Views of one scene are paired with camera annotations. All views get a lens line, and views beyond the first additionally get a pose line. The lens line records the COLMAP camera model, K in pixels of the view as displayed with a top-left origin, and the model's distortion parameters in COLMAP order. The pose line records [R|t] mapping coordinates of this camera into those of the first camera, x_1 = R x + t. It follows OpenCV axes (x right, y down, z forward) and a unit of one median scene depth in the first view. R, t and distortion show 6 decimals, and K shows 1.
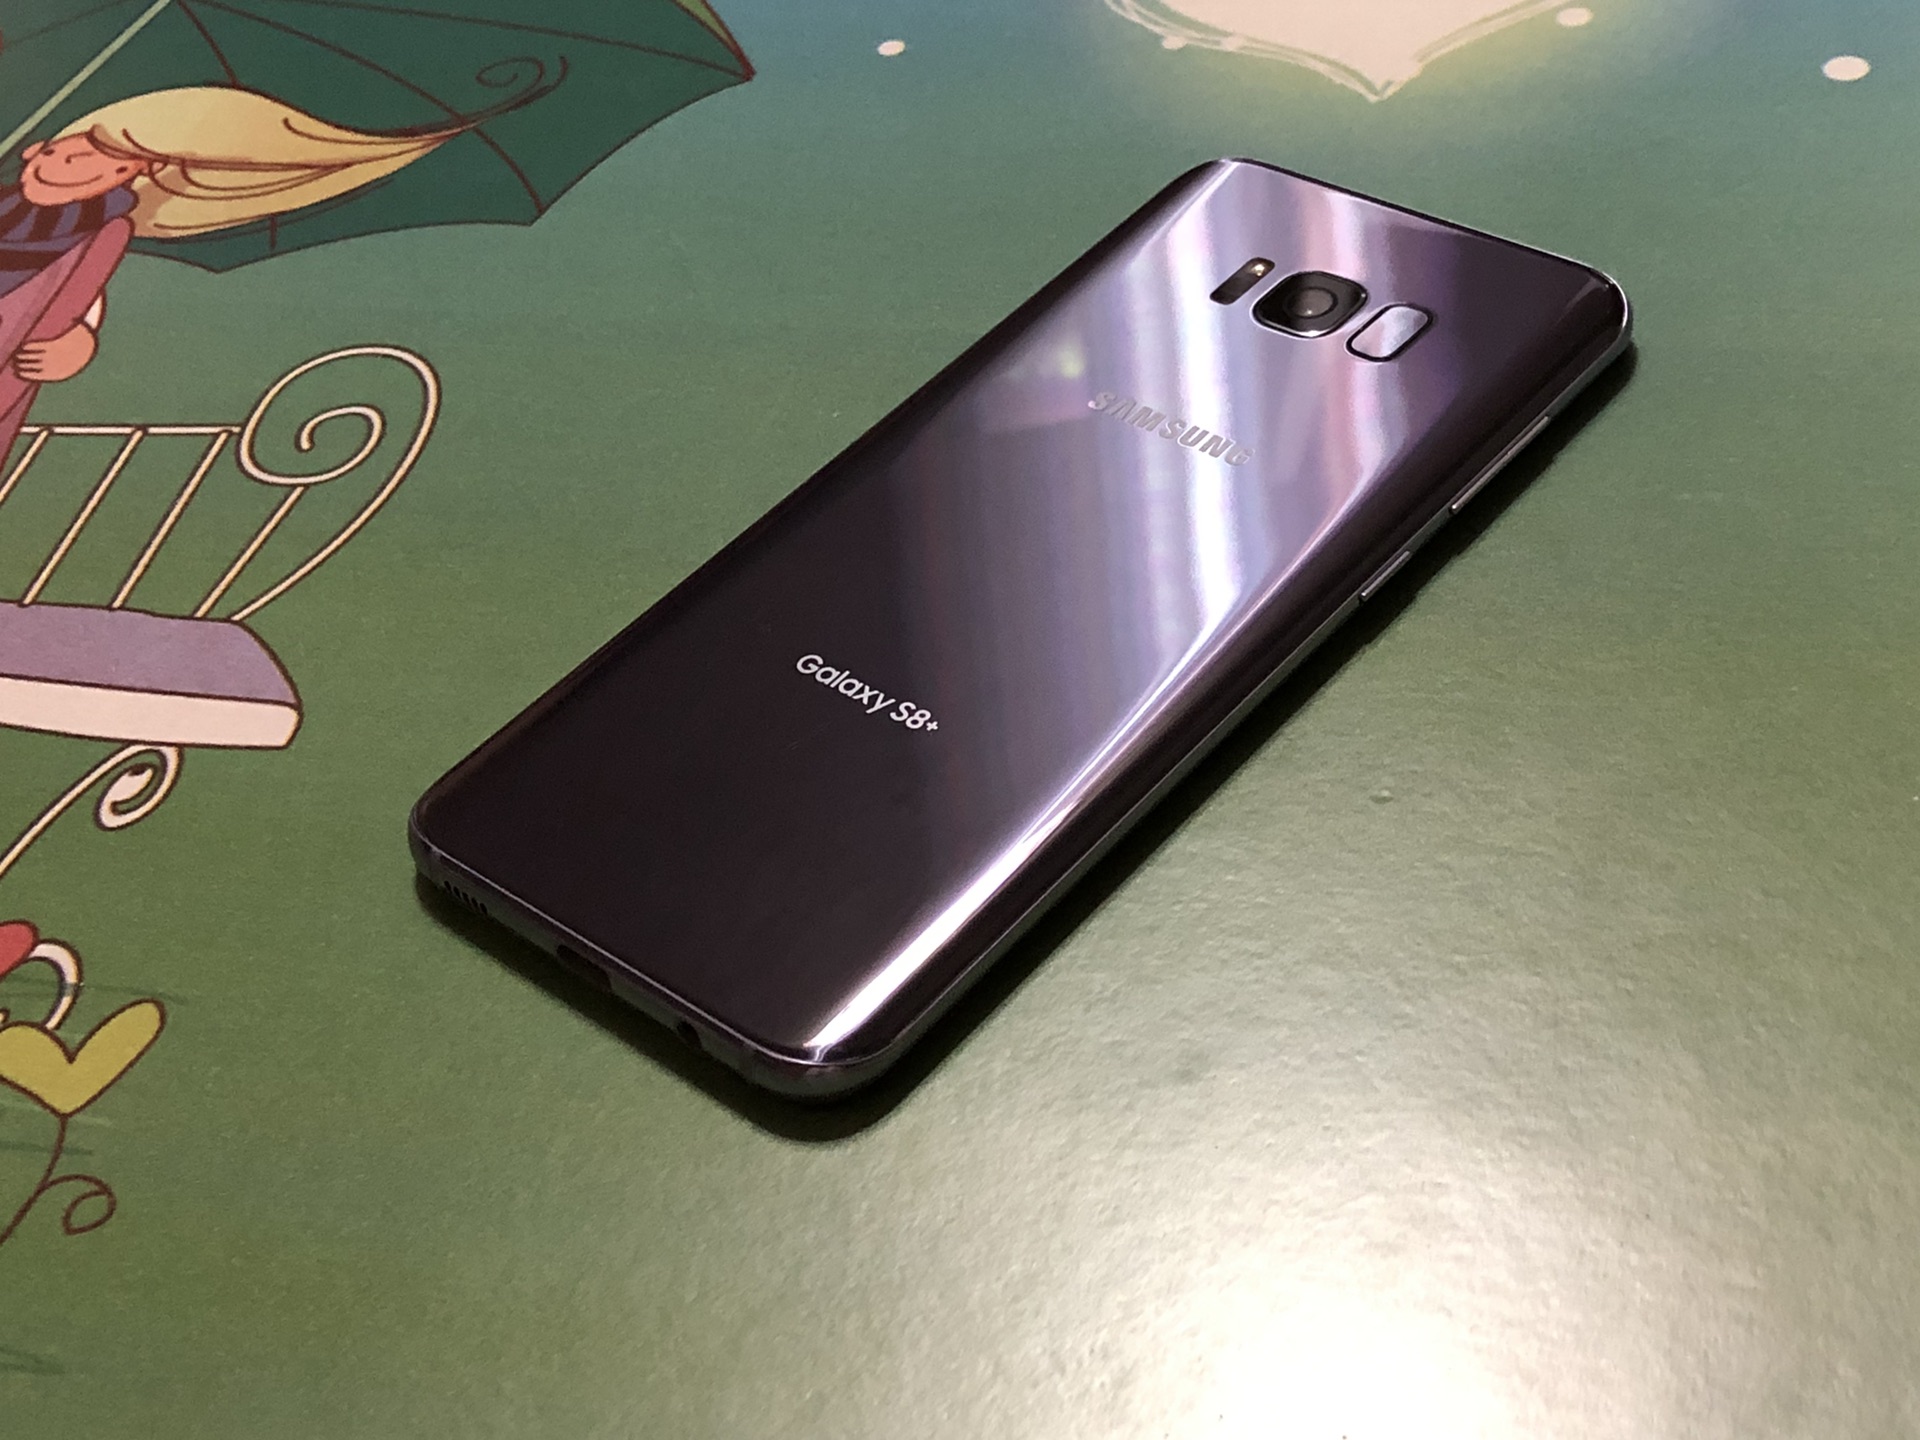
lens RADIAL K [[2935.6, 0, 957.3], [0, 2935.6, 727.3], [0, 0, 1]] dist [0.025090, 0.000000]
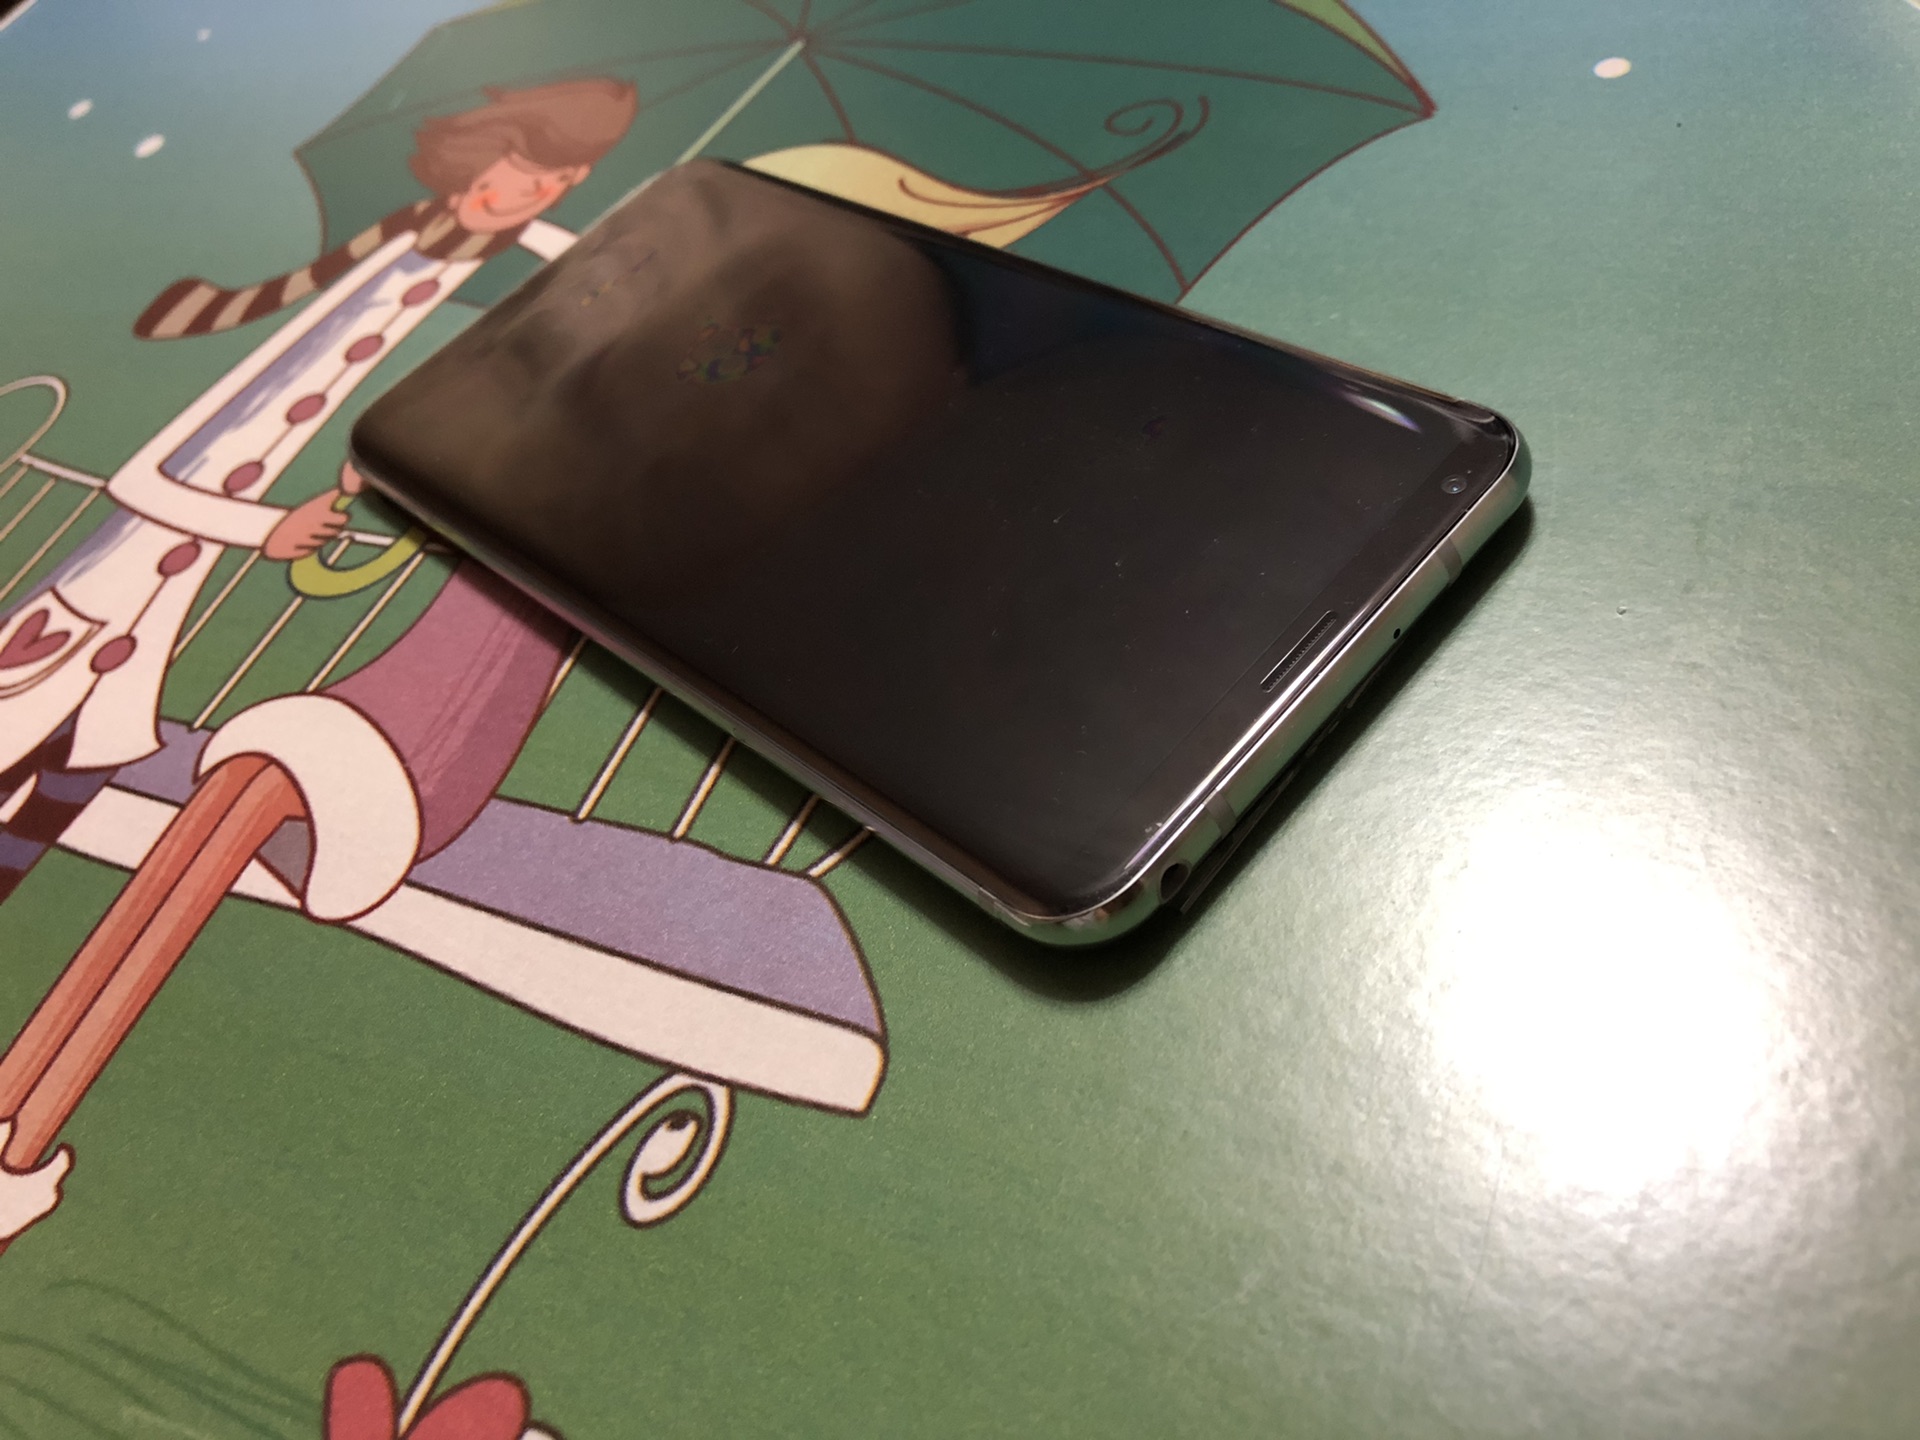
lens RADIAL K [[1619.8, 0, 965.2], [0, 1619.8, 721.0], [0, 0, 1]] dist [-0.013643, 0.007778]
pose [[0.976876, 0.036583, -0.210652, -0.101465], [-0.003619, 0.987941, 0.154789, -0.125694], [0.213775, -0.150447, 0.965229, 0.521045]]
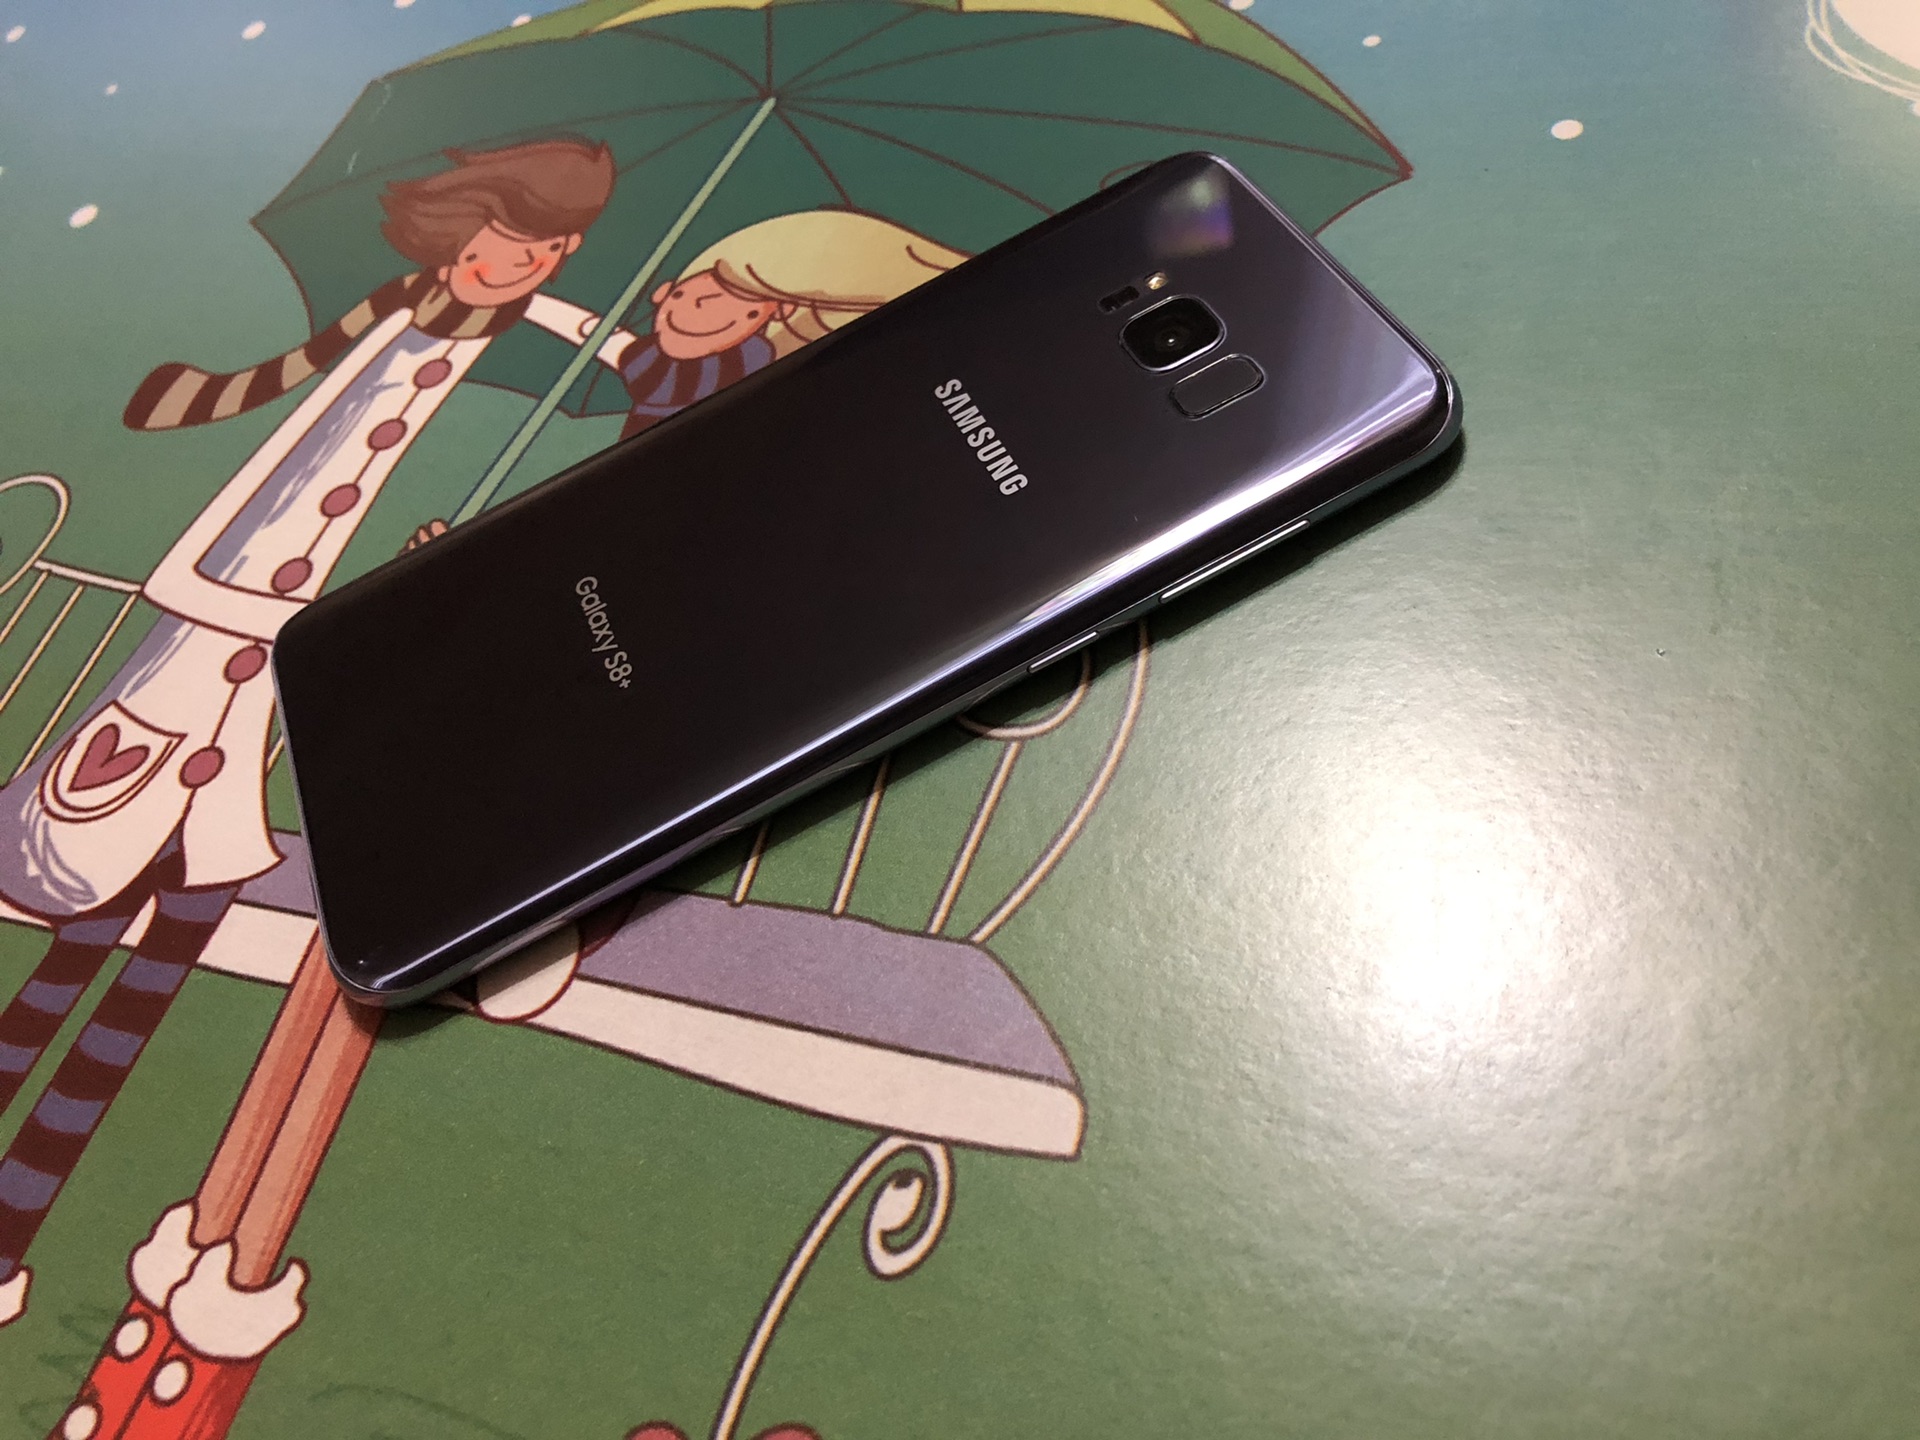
lens RADIAL K [[1619.8, 0, 971.1], [0, 1619.8, 706.8], [0, 0, 1]] dist [-0.013643, 0.007778]
pose [[0.993206, -0.043890, -0.107774, -0.167576], [0.064915, 0.977621, 0.200108, -0.175466], [0.096580, -0.205745, 0.973828, 0.474671]]
